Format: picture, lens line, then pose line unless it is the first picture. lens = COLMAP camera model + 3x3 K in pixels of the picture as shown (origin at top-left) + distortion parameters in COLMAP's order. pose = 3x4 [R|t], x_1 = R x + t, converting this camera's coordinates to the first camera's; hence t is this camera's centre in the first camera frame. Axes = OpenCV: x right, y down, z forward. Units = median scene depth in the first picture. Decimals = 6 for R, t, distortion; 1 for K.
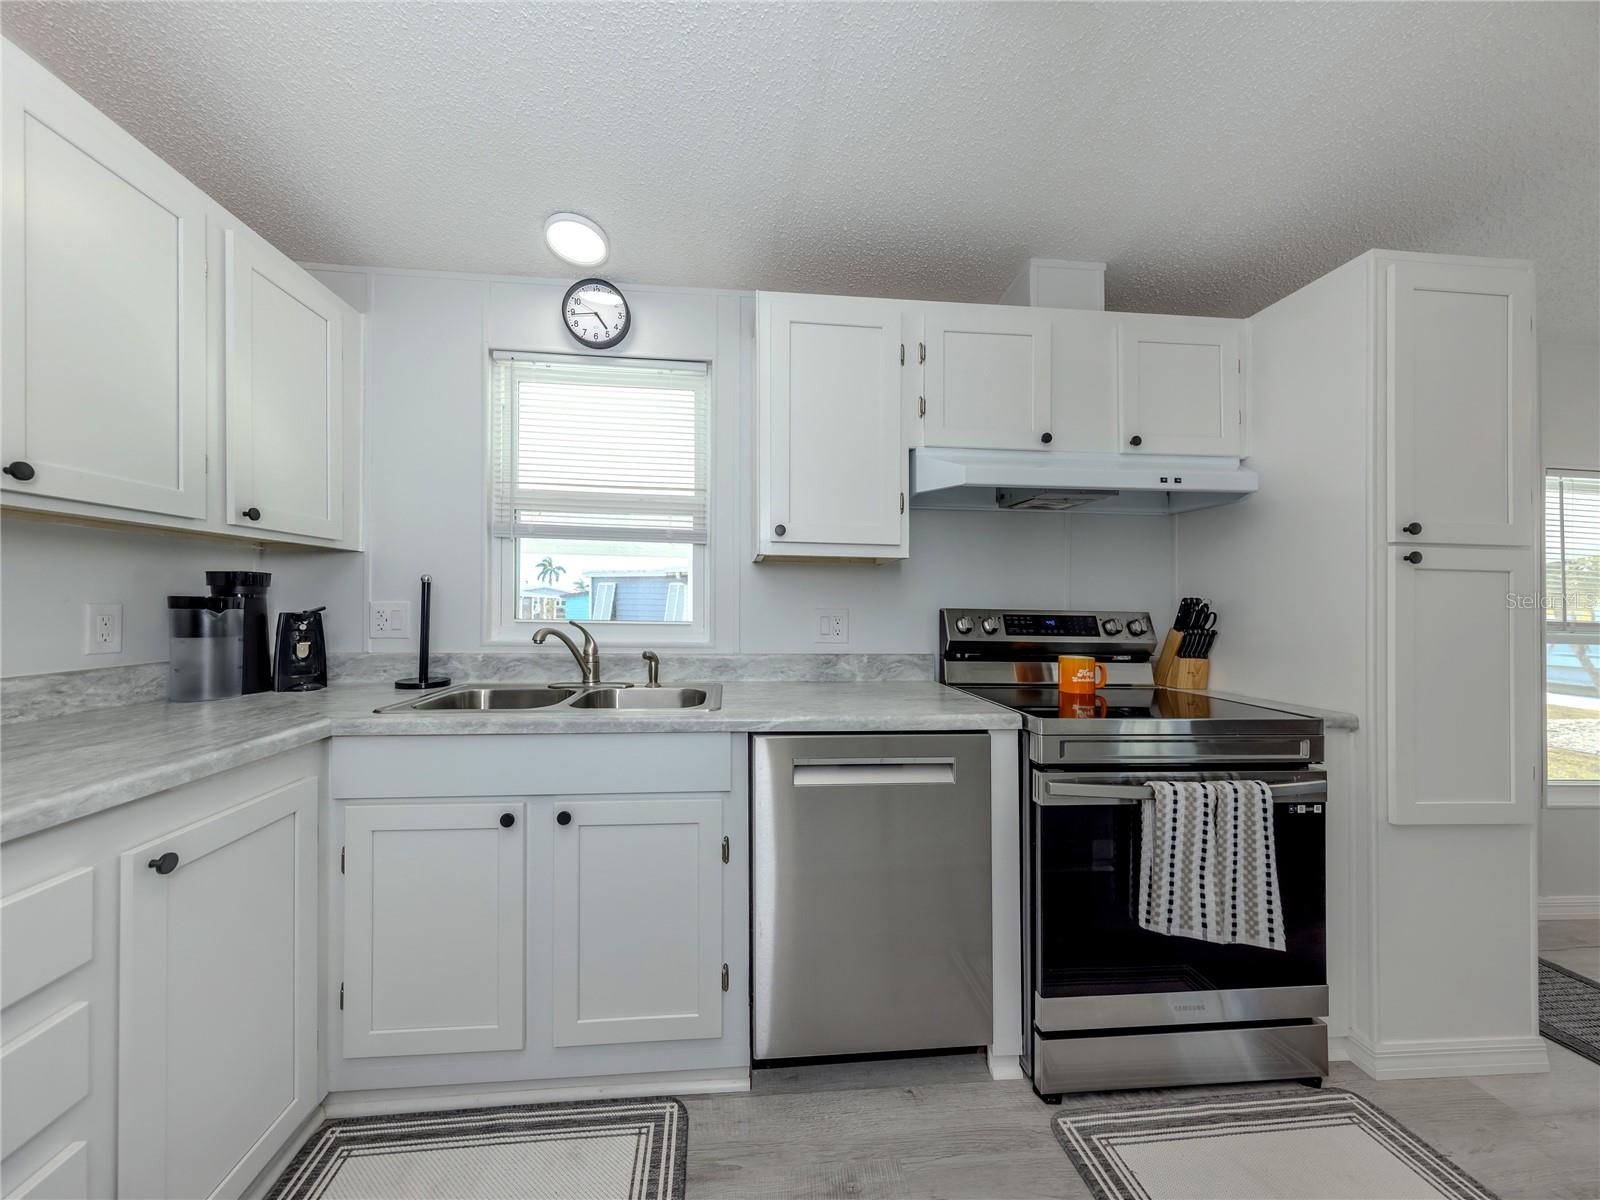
lens RADIAL K [[584.7, 0, 807.4], [0, 584.7, 594.6], [0, 0, 1]] dist [0.011138, -0.001688]
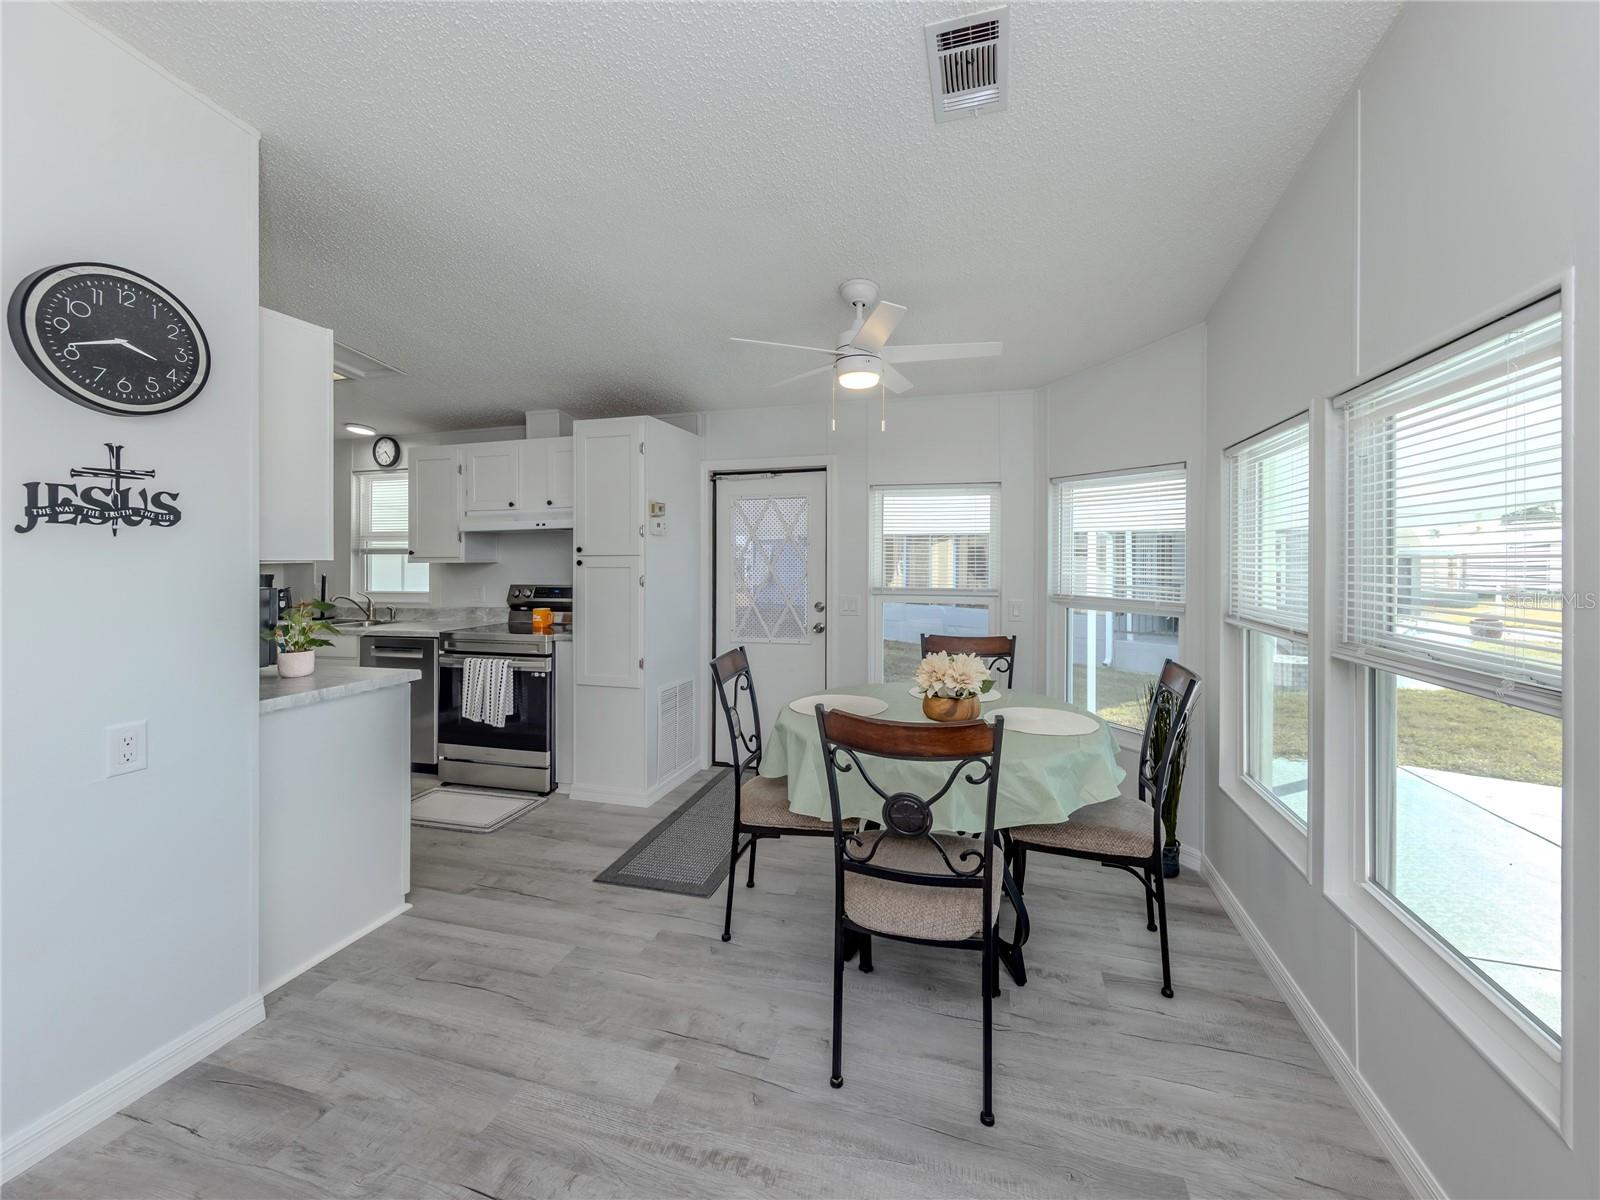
lens RADIAL K [[640.3, 0, 802.0], [0, 640.3, 551.5], [0, 0, 1]] dist [-0.001357, 0.000305]
pose [[0.932650, -0.026918, -0.359776, 2.314167], [0.024082, 0.999634, -0.012364, -0.047020], [0.359977, 0.002867, 0.932957, -0.805745]]
